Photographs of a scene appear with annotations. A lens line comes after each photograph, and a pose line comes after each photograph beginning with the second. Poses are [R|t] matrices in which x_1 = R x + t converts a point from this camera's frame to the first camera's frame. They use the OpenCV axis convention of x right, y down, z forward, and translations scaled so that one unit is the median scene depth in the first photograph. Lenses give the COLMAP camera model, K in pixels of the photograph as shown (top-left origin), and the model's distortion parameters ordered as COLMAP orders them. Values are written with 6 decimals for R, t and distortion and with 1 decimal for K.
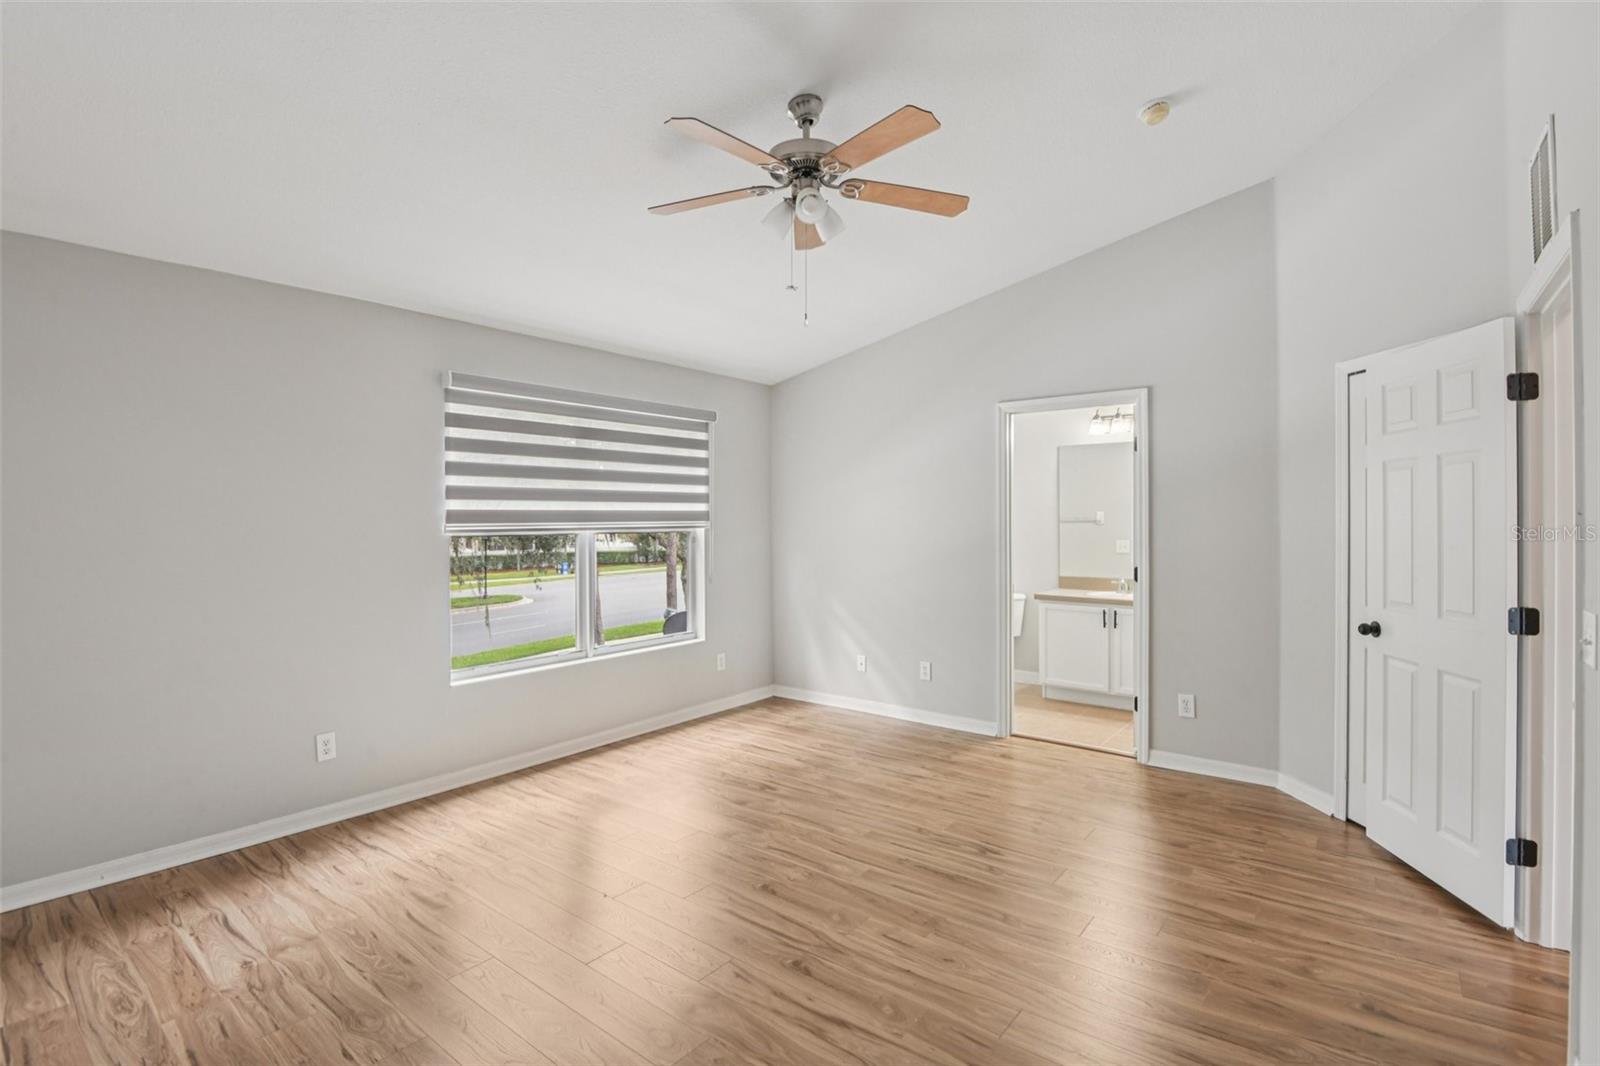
lens RADIAL K [[761.0, 0, 799.4], [0, 761.0, 525.8], [0, 0, 1]] dist [-0.026869, -0.009917]
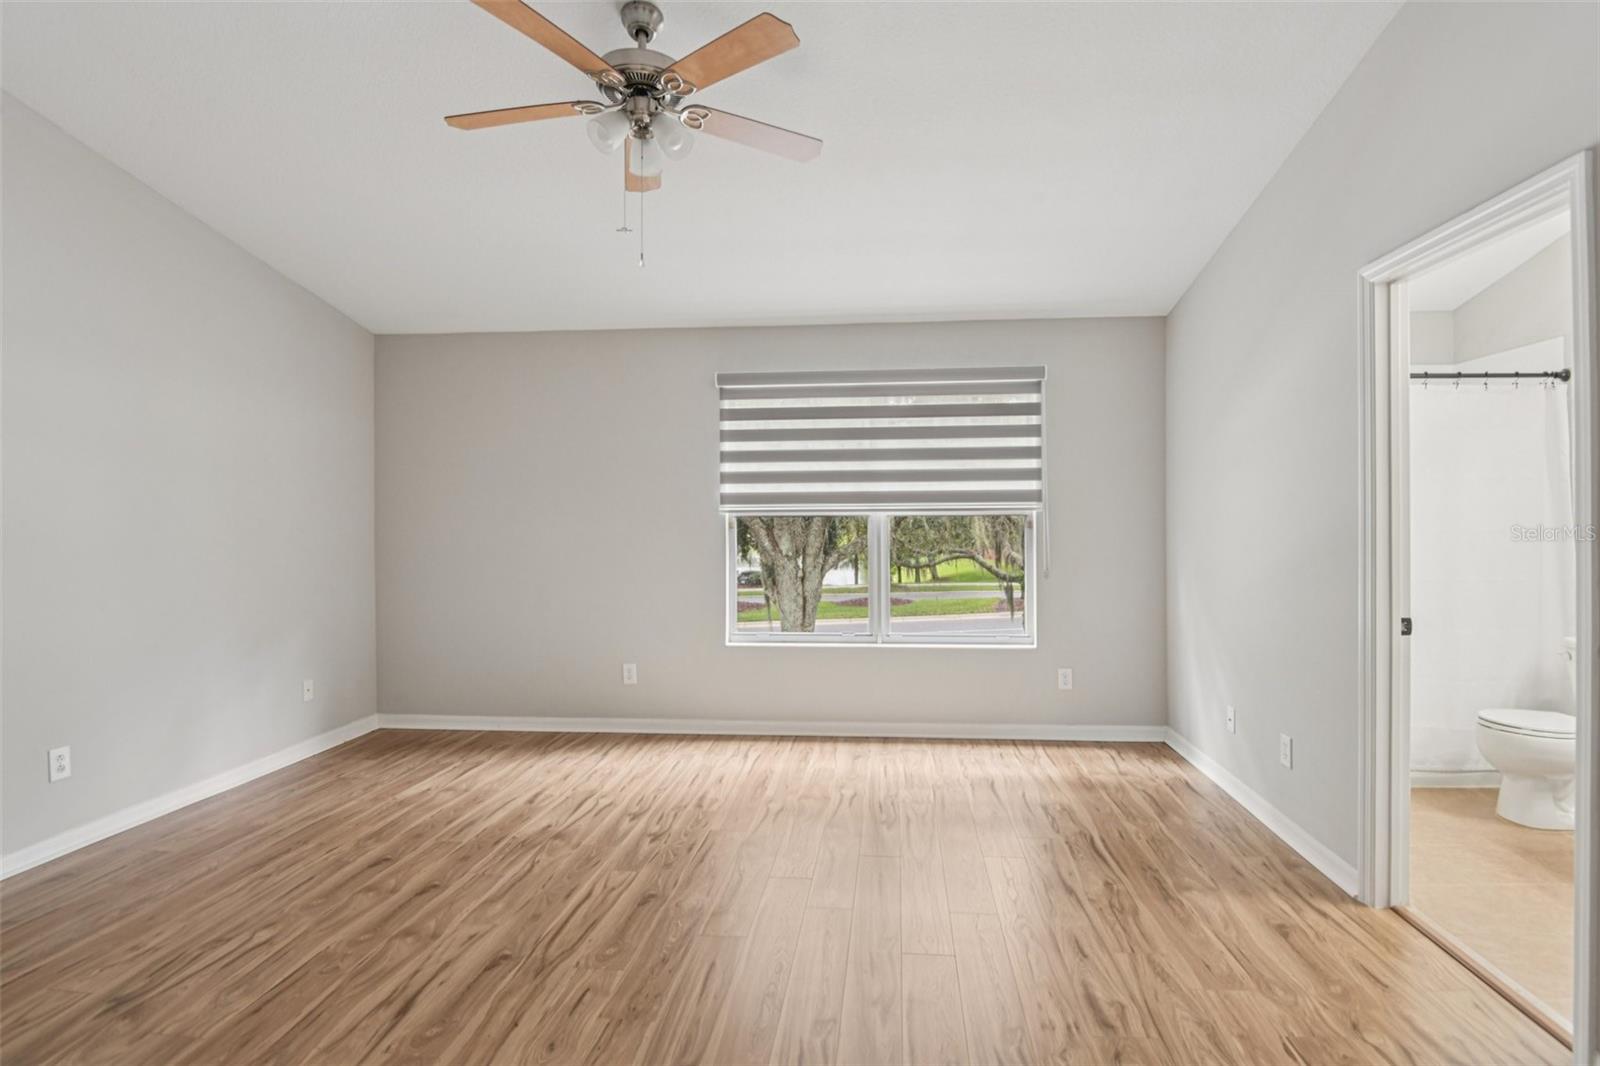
lens RADIAL K [[761.0, 0, 782.0], [0, 761.0, 533.7], [0, 0, 1]] dist [-0.026869, -0.009917]
pose [[0.546967, 0.026845, -0.836724, 0.634375], [-0.002996, 0.999542, 0.030110, 0.005990], [0.837149, -0.013963, 0.546796, 0.505474]]
